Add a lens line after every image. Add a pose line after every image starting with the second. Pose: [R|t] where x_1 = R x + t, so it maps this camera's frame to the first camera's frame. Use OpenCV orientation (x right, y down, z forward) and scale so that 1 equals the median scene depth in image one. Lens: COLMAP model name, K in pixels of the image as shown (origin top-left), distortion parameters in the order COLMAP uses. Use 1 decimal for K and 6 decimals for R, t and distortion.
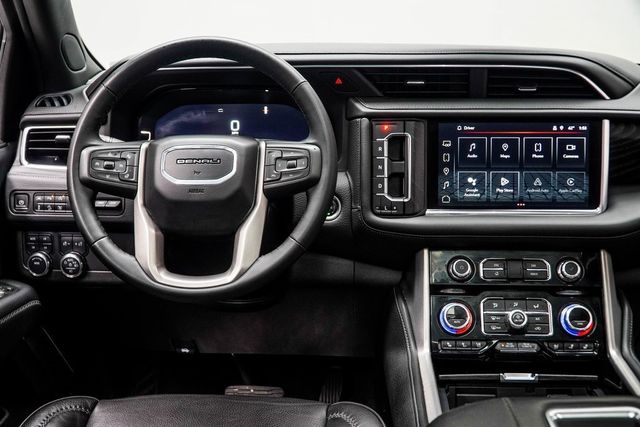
lens RADIAL K [[797.1, 0, 321.0], [0, 797.1, 214.1], [0, 0, 1]] dist [-0.045784, 0.000000]
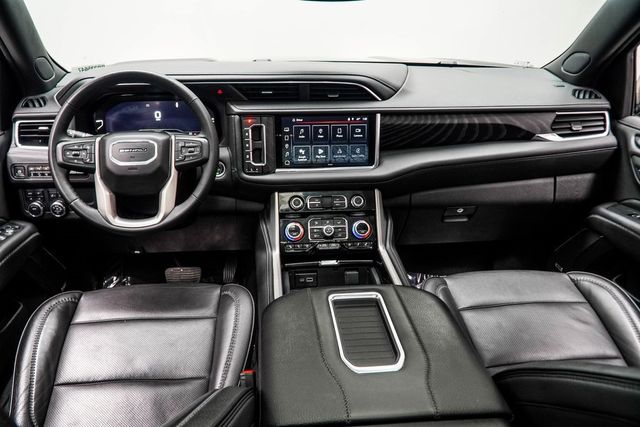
lens RADIAL K [[515.8, 0, 318.4], [0, 515.8, 212.9], [0, 0, 1]] dist [-0.003328, 0.006905]
pose [[0.987140, -0.046938, 0.152812, 0.049667], [0.020919, 0.985631, 0.167612, -0.097837], [-0.158484, -0.162260, 0.973938, -0.109199]]
